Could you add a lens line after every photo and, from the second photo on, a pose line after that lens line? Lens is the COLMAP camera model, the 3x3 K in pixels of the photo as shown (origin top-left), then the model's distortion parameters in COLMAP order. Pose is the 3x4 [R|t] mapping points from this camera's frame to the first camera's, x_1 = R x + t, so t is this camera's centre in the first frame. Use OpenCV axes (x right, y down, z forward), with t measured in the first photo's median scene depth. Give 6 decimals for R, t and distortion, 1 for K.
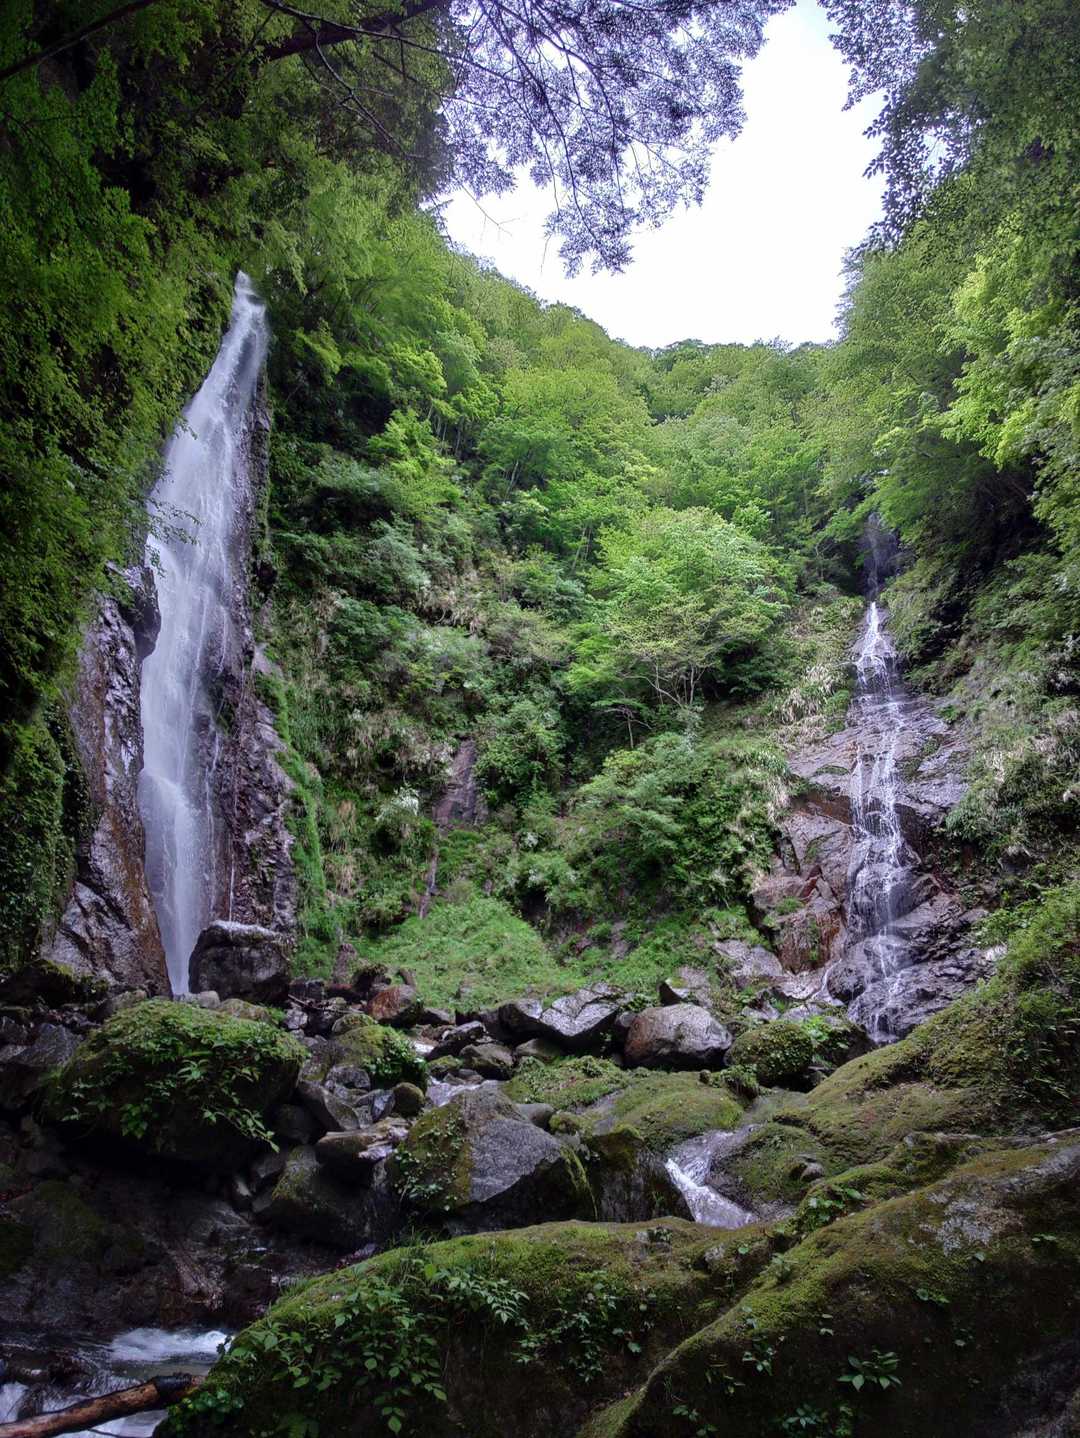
lens RADIAL K [[677.1, 0, 540.4], [0, 677.1, 717.7], [0, 0, 1]] dist [0.010634, -0.000242]
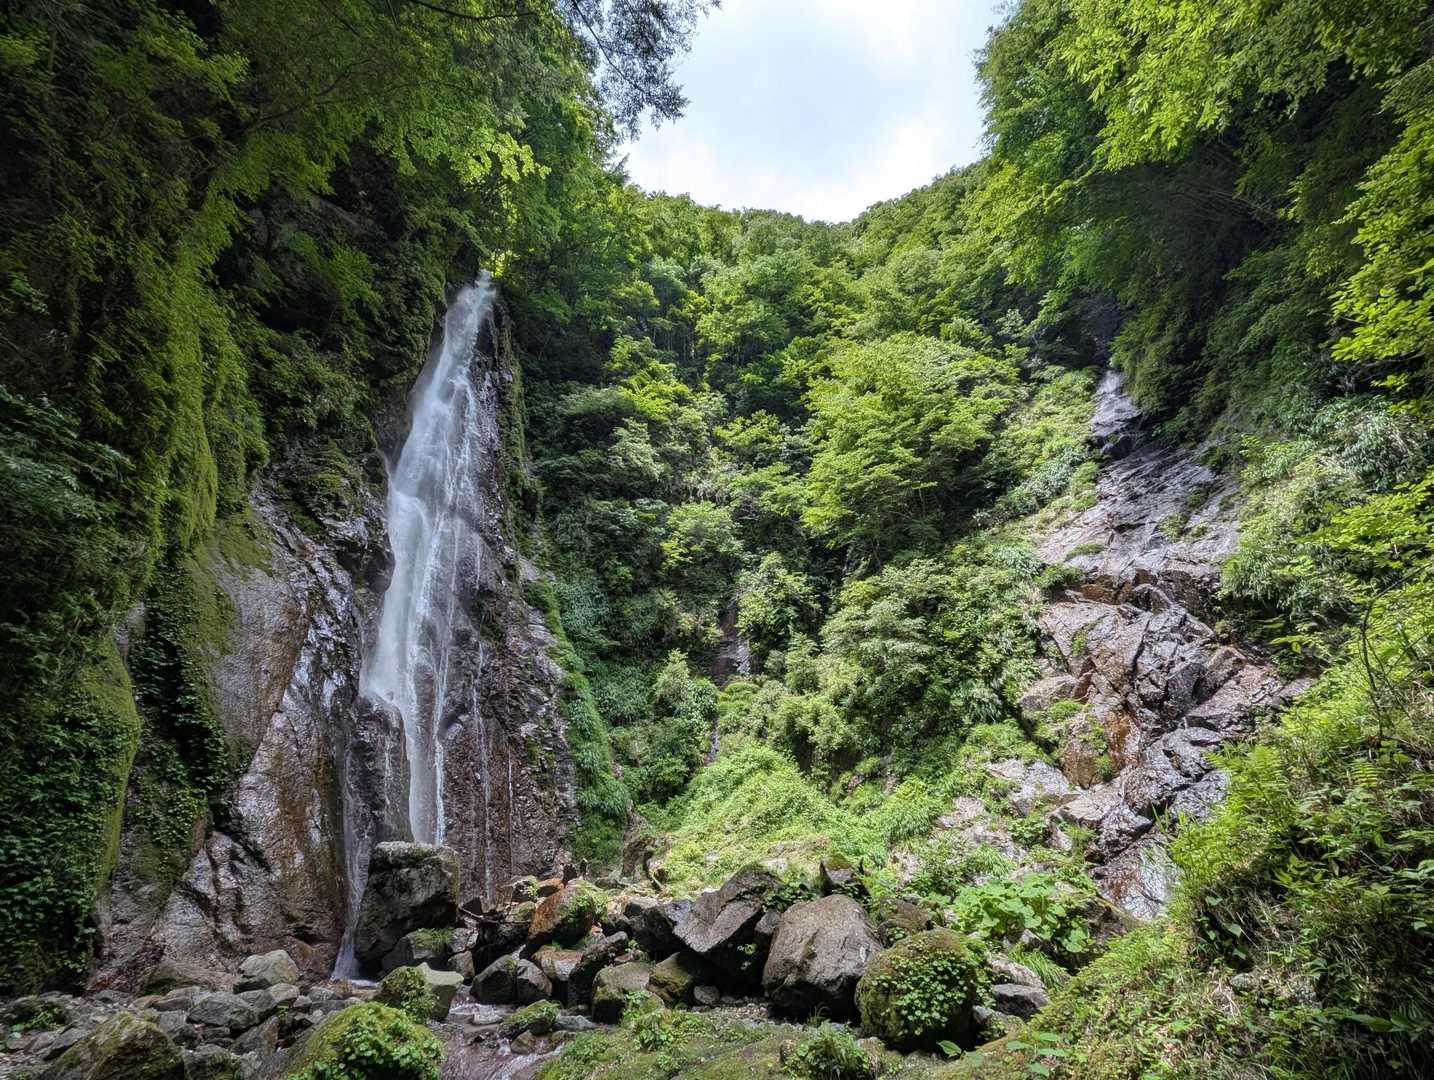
lens RADIAL K [[577.2, 0, 717.3], [0, 577.2, 539.8], [0, 0, 1]] dist [0.004804, 0.000352]
pose [[0.948923, -0.232997, -0.212737, 0.139746], [0.218589, 0.971727, -0.089244, 0.026813], [0.227516, 0.038184, 0.973025, 0.140862]]
